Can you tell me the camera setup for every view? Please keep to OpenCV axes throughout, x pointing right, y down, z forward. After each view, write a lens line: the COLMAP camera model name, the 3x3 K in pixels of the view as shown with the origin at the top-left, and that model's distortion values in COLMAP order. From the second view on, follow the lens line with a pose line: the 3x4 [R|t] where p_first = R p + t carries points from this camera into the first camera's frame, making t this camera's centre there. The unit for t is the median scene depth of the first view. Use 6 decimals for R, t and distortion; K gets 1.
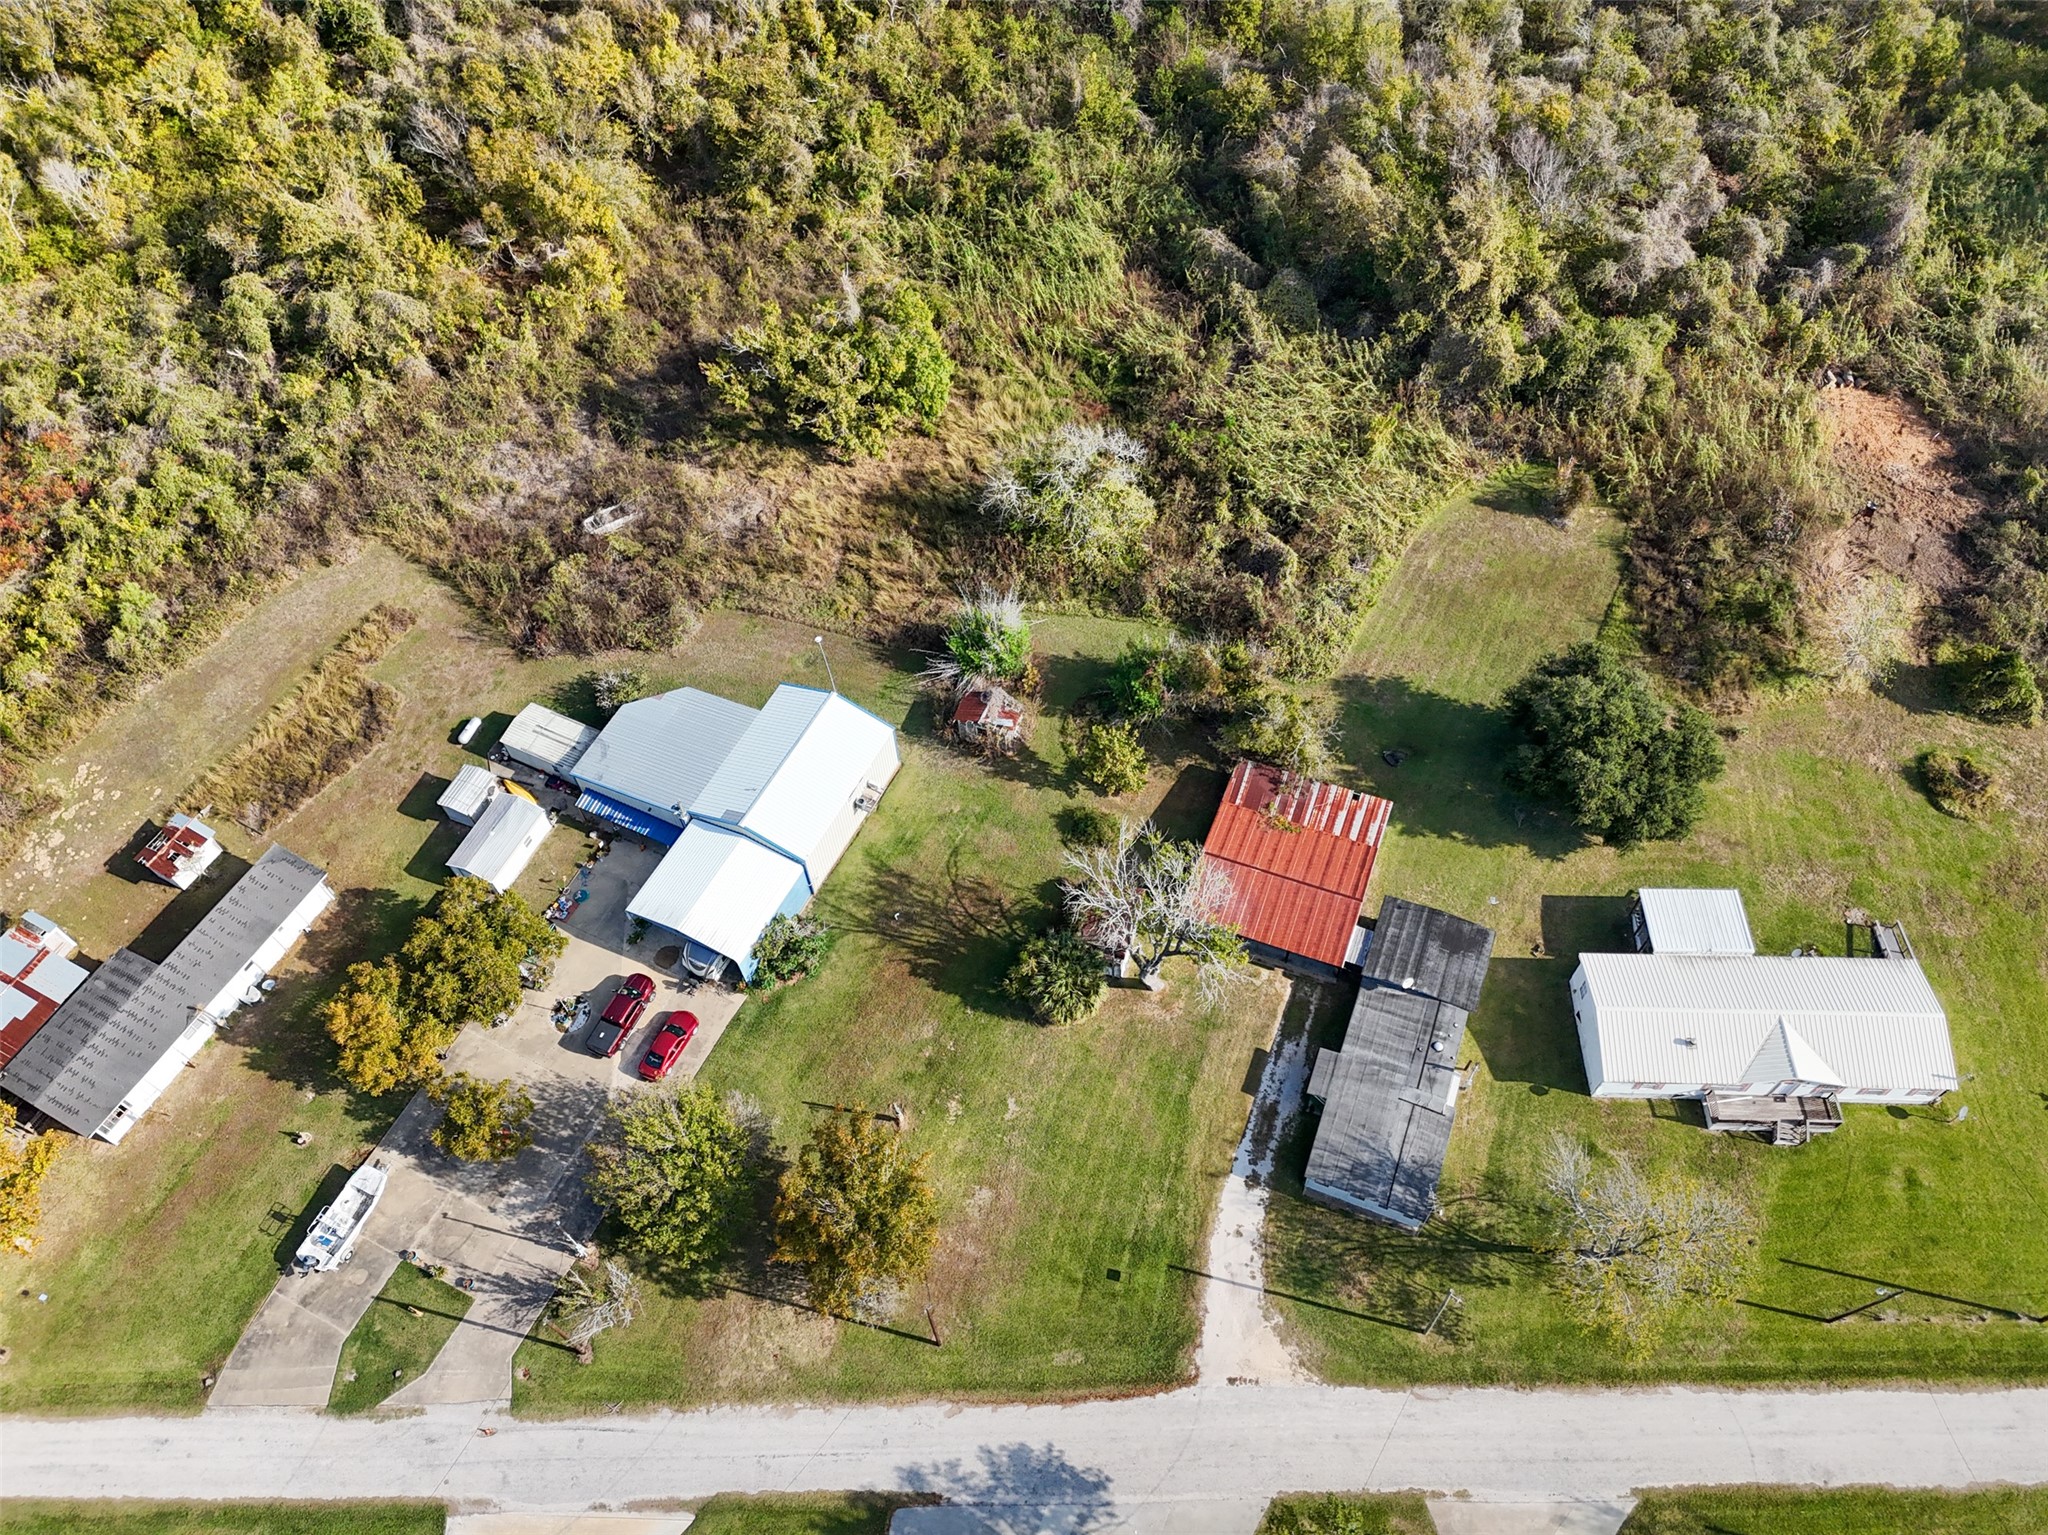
lens RADIAL K [[1506.9, 0, 1033.0], [0, 1506.9, 768.2], [0, 0, 1]] dist [0.076922, -0.070071]
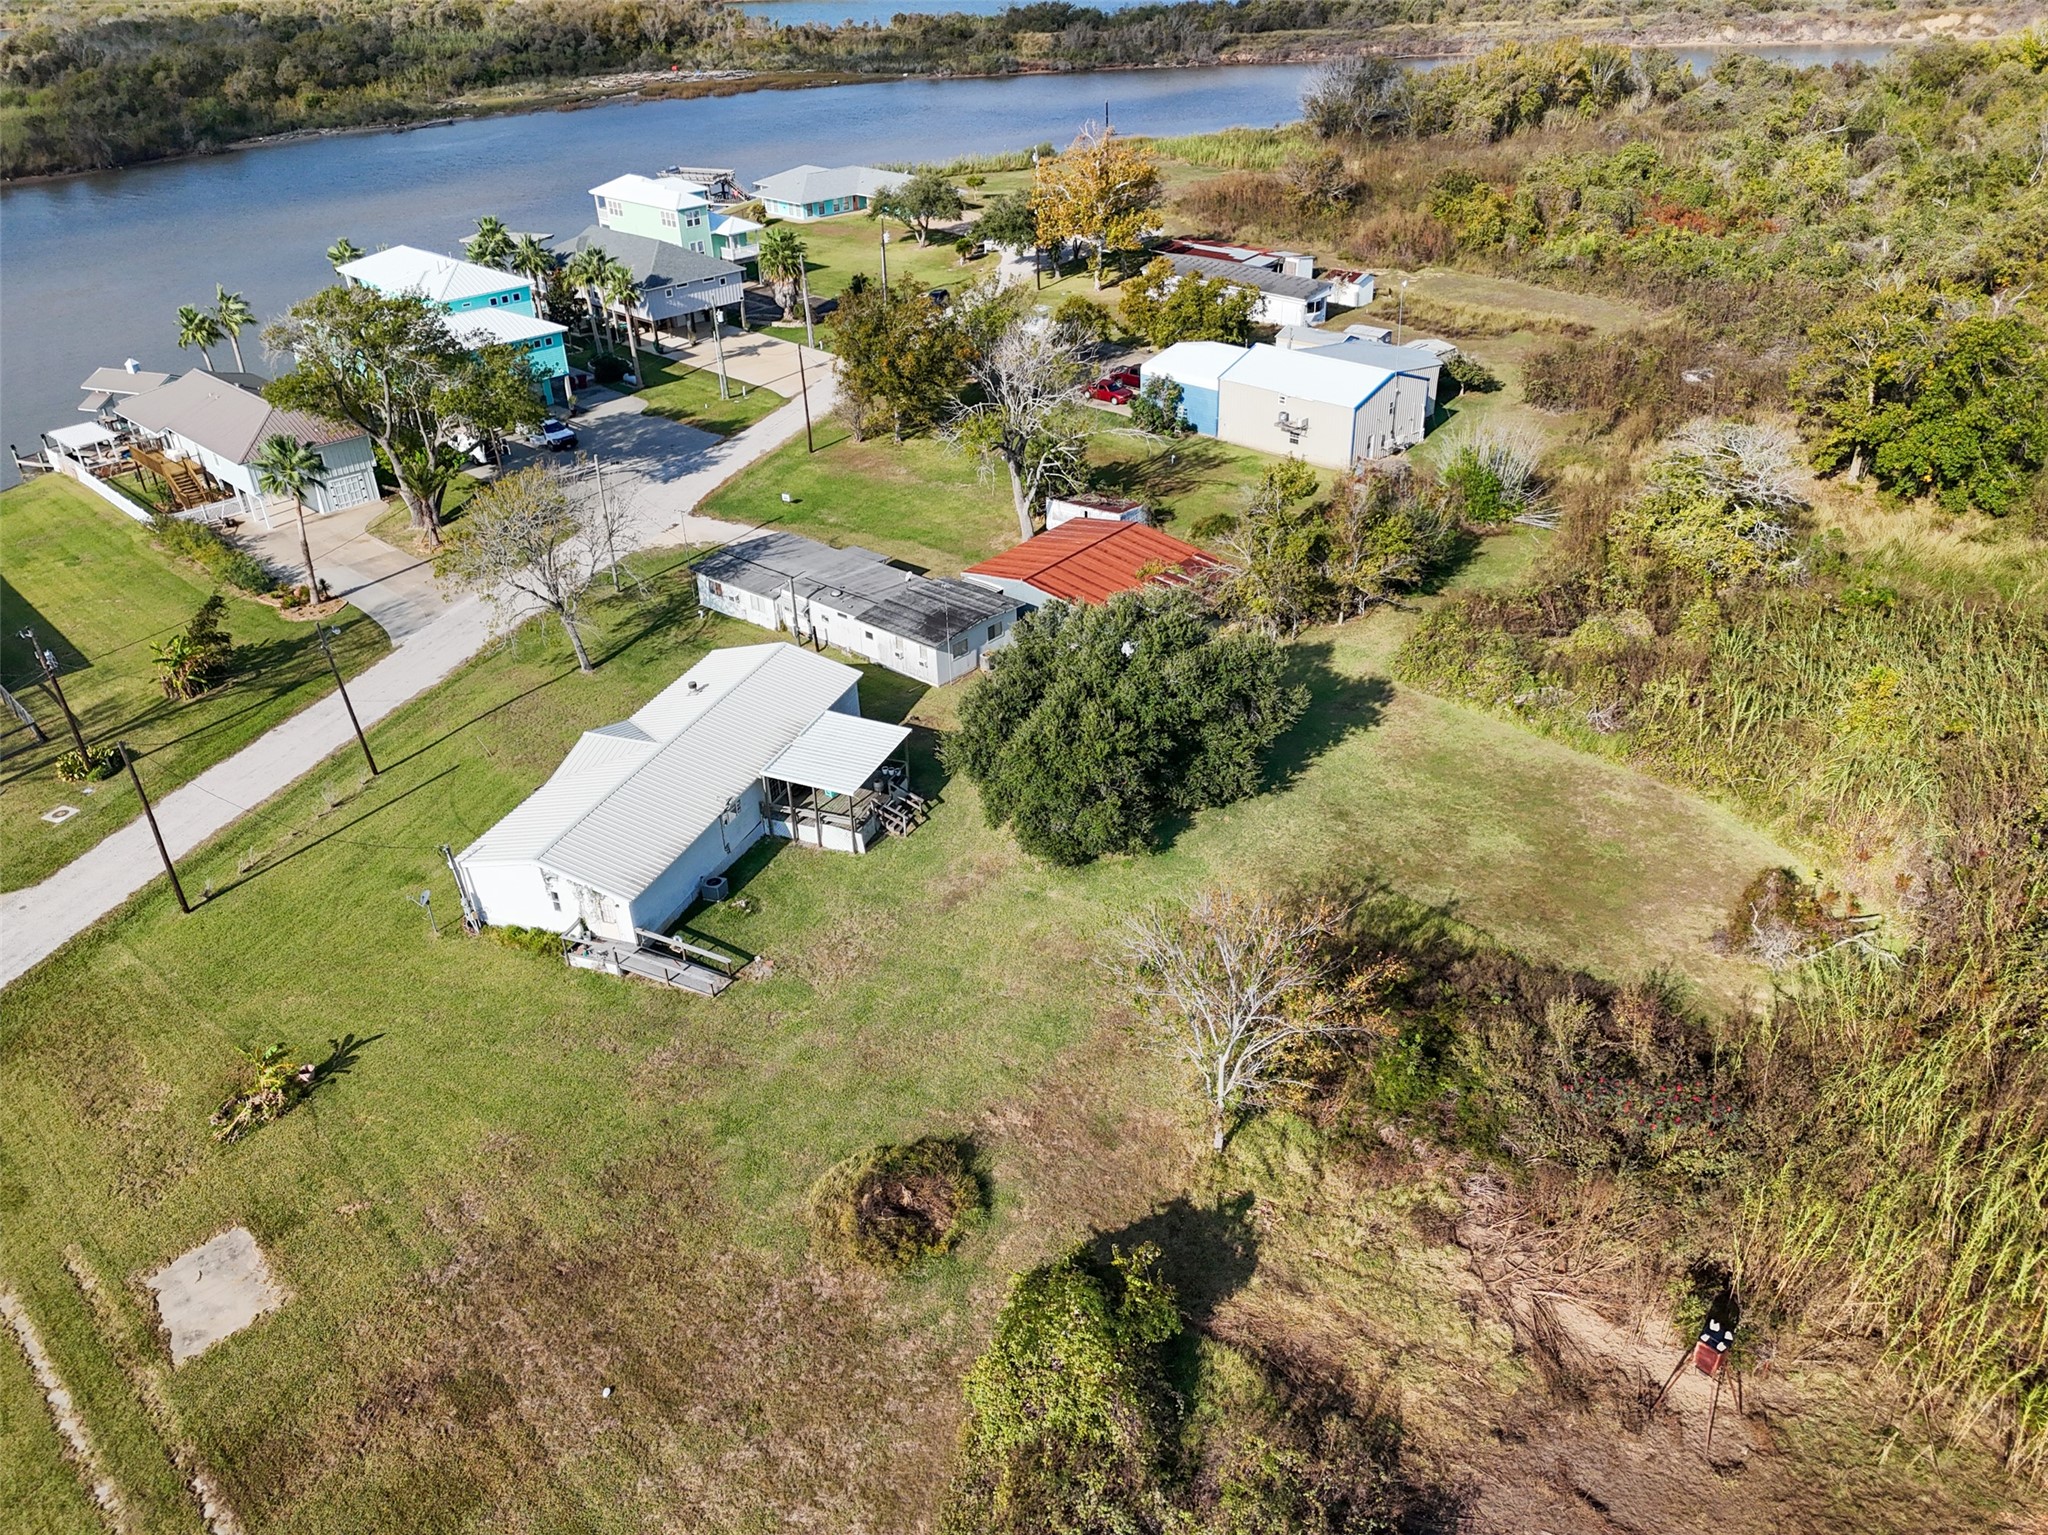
lens RADIAL K [[1506.9, 0, 1035.0], [0, 1506.9, 761.3], [0, 0, 1]] dist [0.076922, -0.070071]
pose [[-0.318495, 0.507603, -0.800562, 0.953550], [-0.765238, 0.360744, 0.533174, -0.336680], [0.559439, 0.782434, 0.273542, 0.852900]]
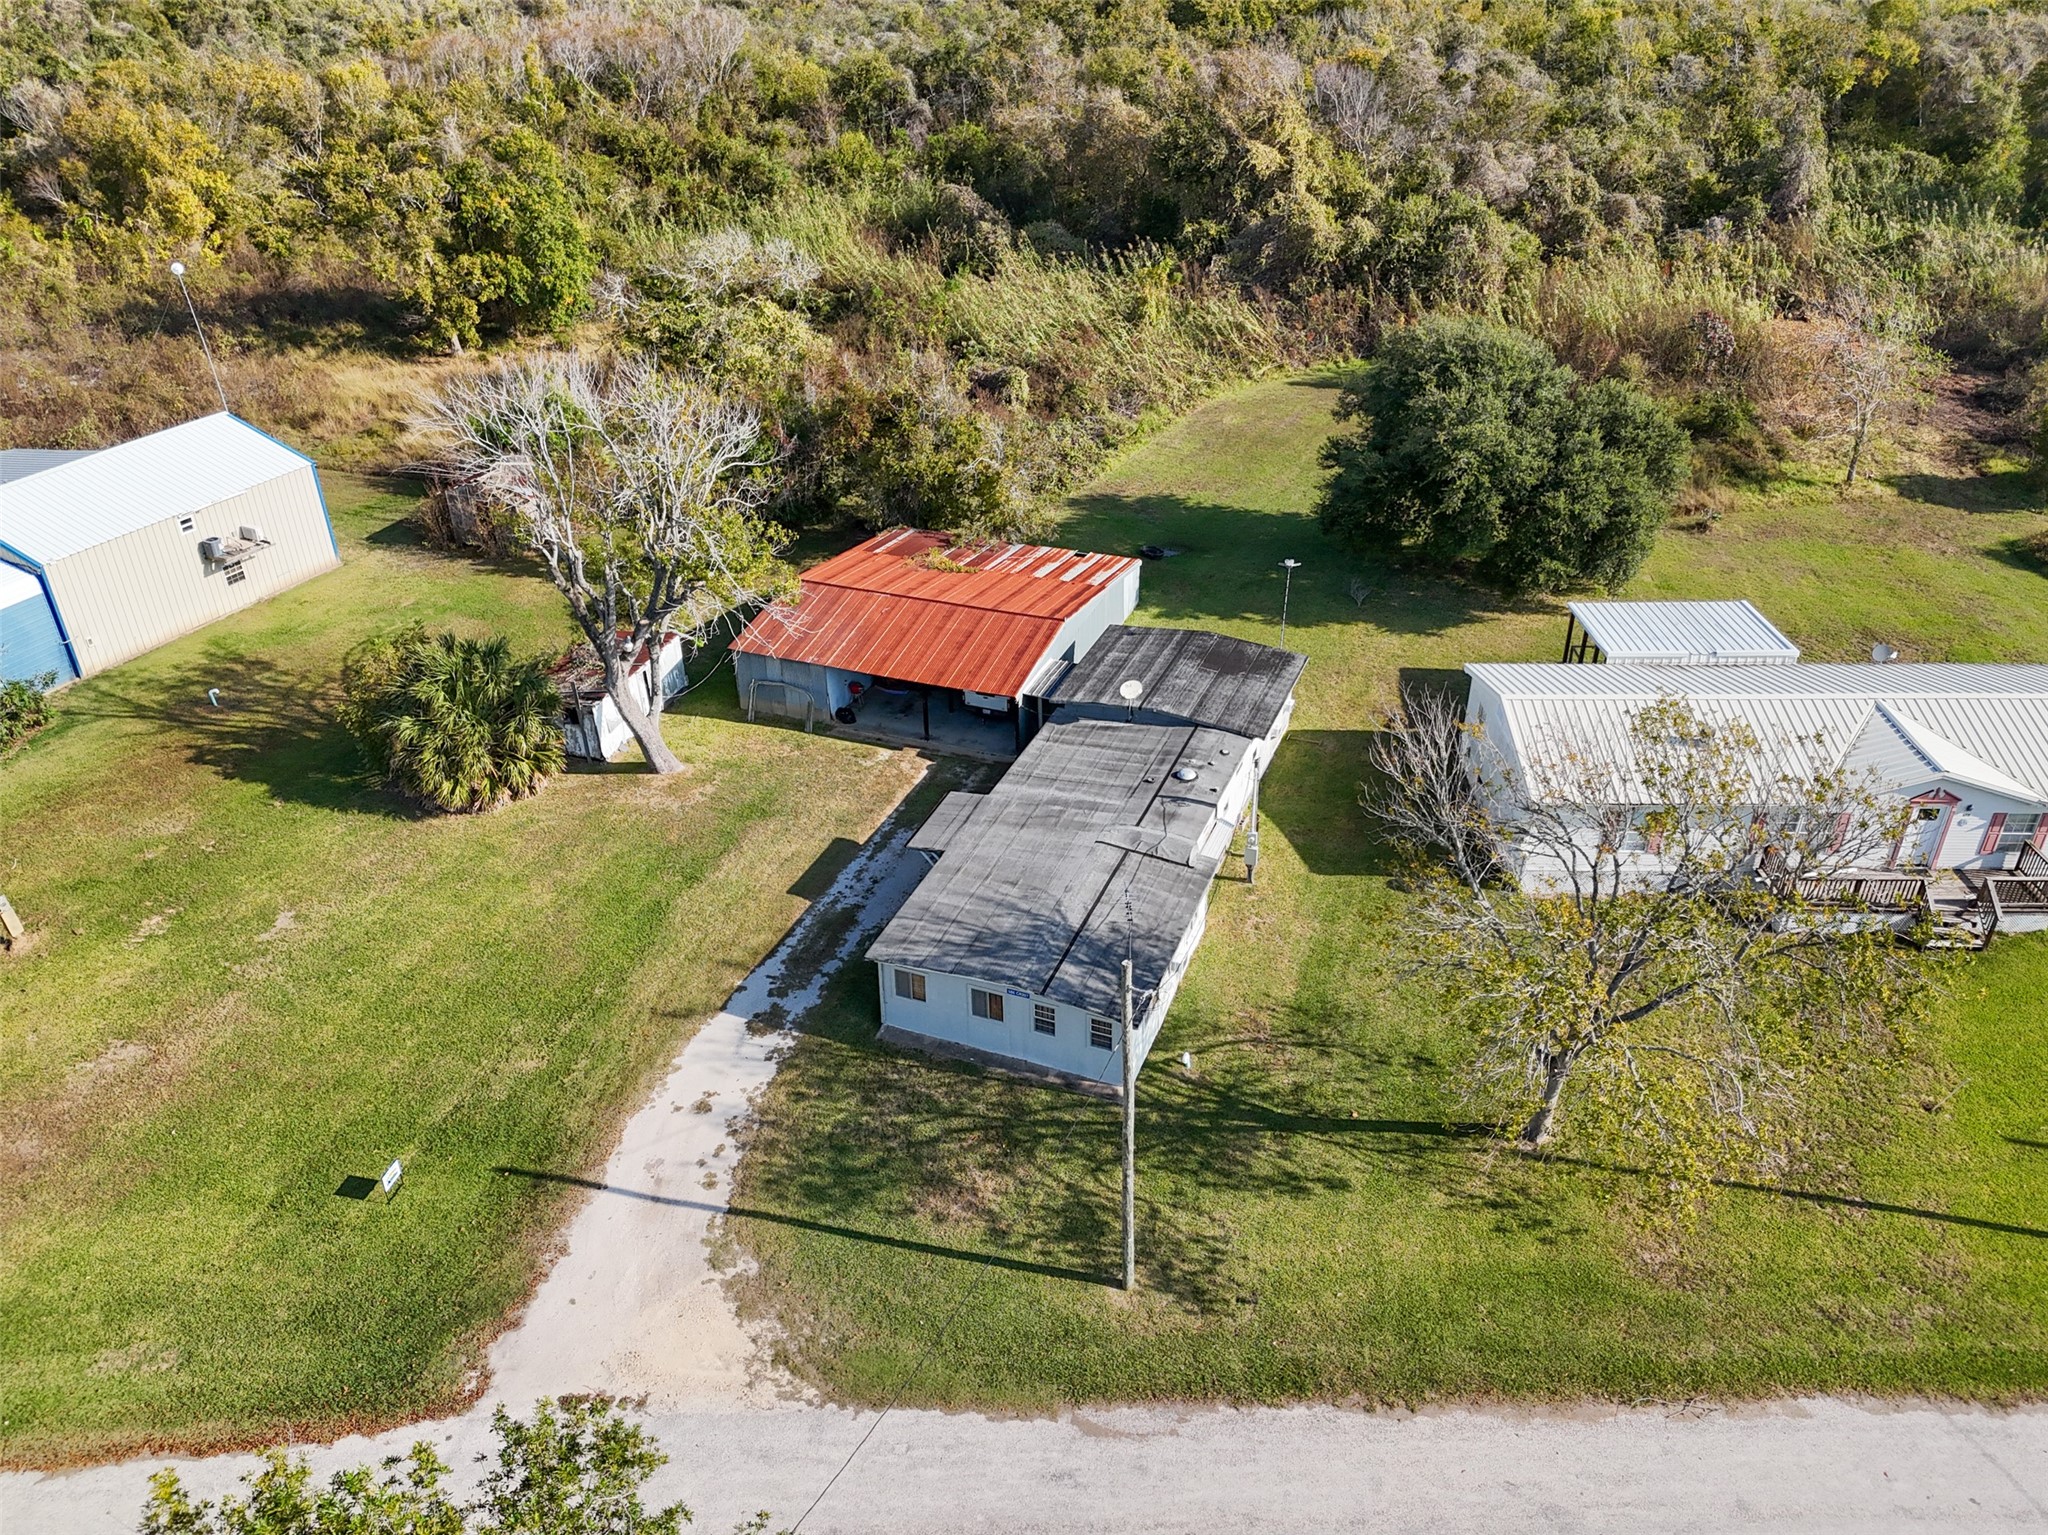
lens RADIAL K [[1506.9, 0, 1034.7], [0, 1506.9, 759.1], [0, 0, 1]] dist [0.076922, -0.070071]
pose [[0.999847, 0.011983, 0.012758, 0.201687], [-0.005284, 0.901539, -0.432665, 0.366623], [-0.016687, 0.432531, 0.901464, 0.537266]]
